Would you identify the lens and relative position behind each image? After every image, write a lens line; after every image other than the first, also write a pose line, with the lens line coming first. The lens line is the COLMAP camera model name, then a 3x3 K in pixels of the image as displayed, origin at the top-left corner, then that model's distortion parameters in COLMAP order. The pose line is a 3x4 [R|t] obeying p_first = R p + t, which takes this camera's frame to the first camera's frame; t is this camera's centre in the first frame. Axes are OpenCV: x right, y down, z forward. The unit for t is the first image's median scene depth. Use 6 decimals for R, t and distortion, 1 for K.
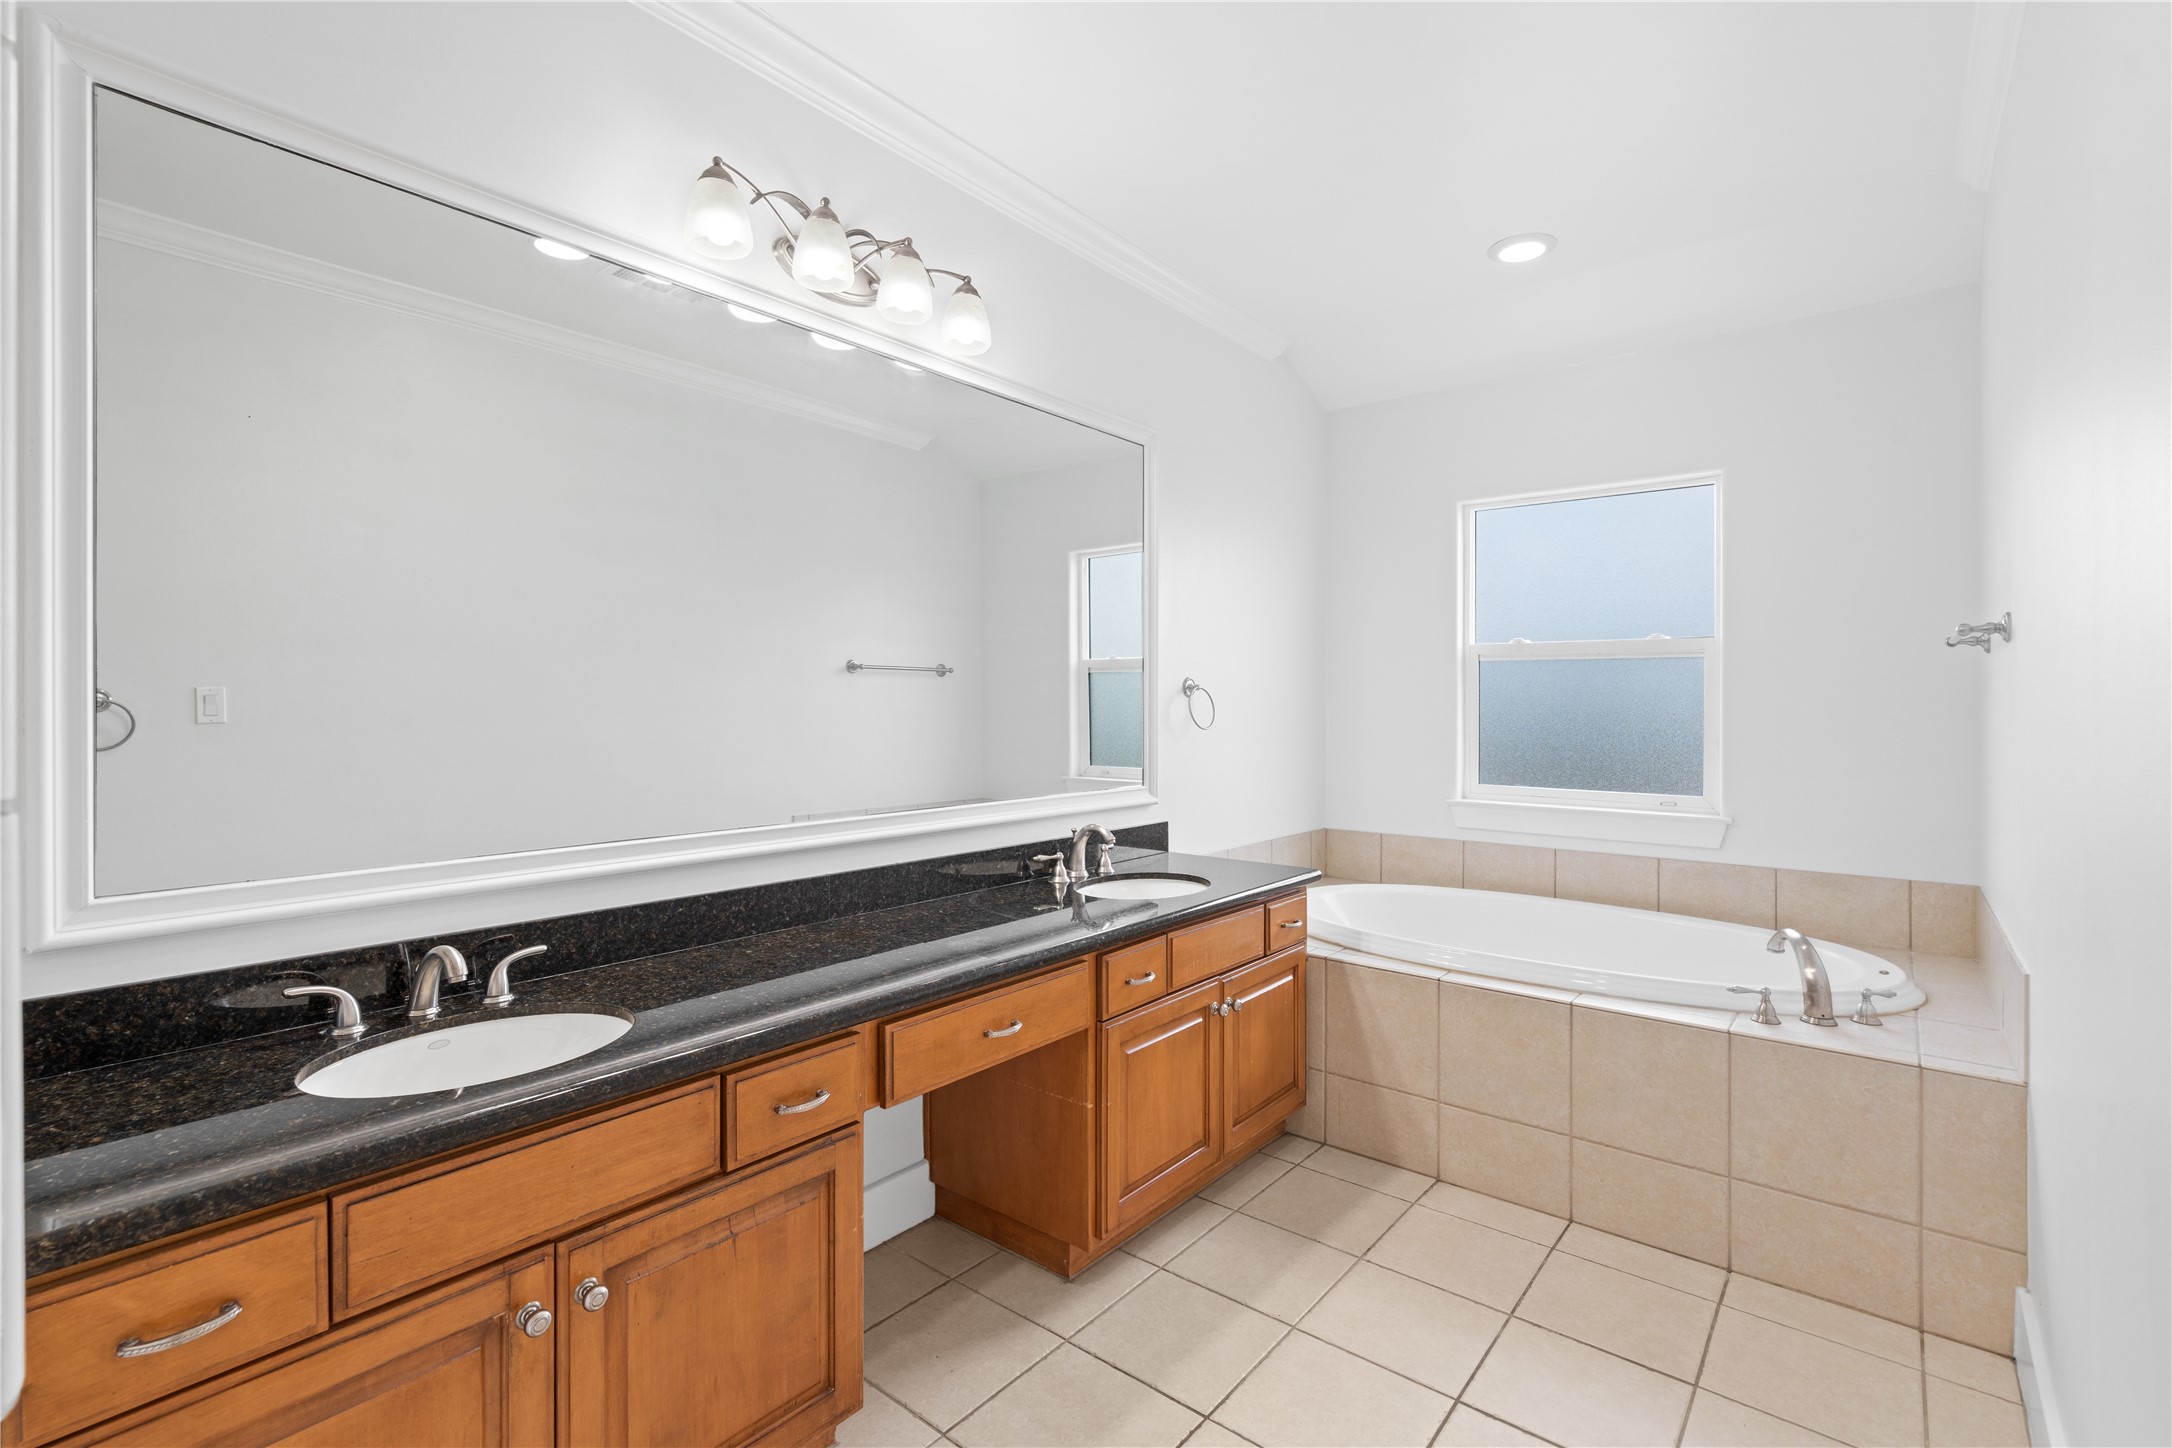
lens RADIAL K [[1008.6, 0, 1082.5], [0, 1008.6, 710.0], [0, 0, 1]] dist [-0.002308, -0.000488]
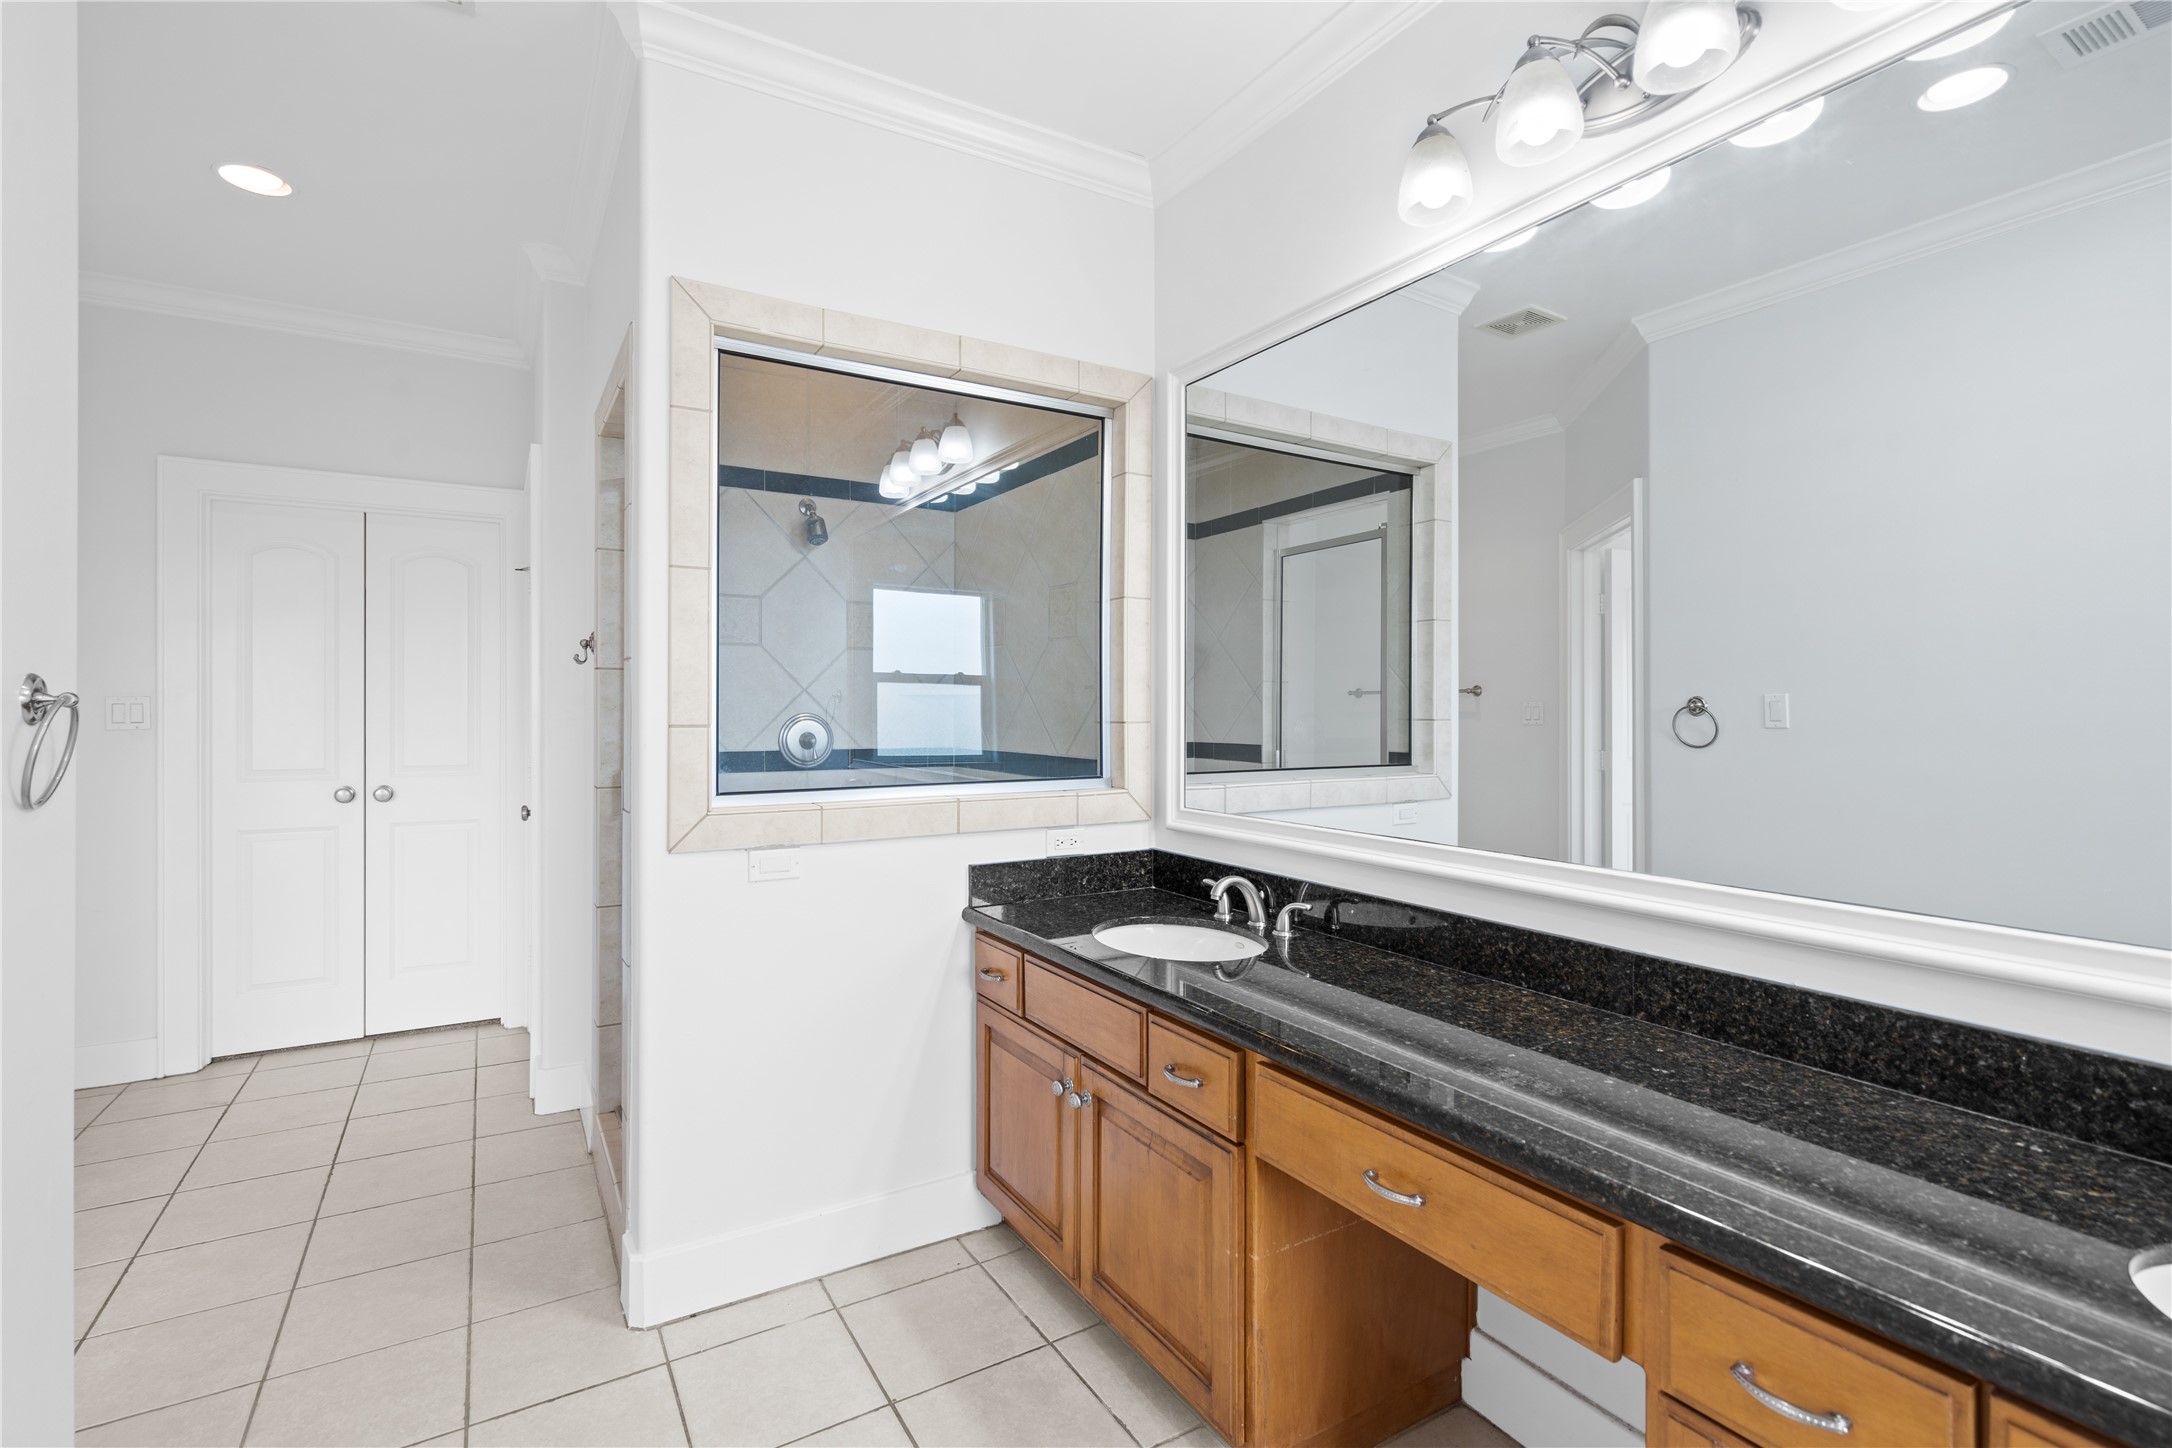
lens RADIAL K [[1008.6, 0, 1086.0], [0, 1008.6, 714.2], [0, 0, 1]] dist [-0.002308, -0.000488]
pose [[-0.345851, 0.004468, -0.938279, 0.719382], [-0.009457, 0.999921, 0.008247, -0.006046], [0.938242, 0.011726, -0.345781, 1.187875]]
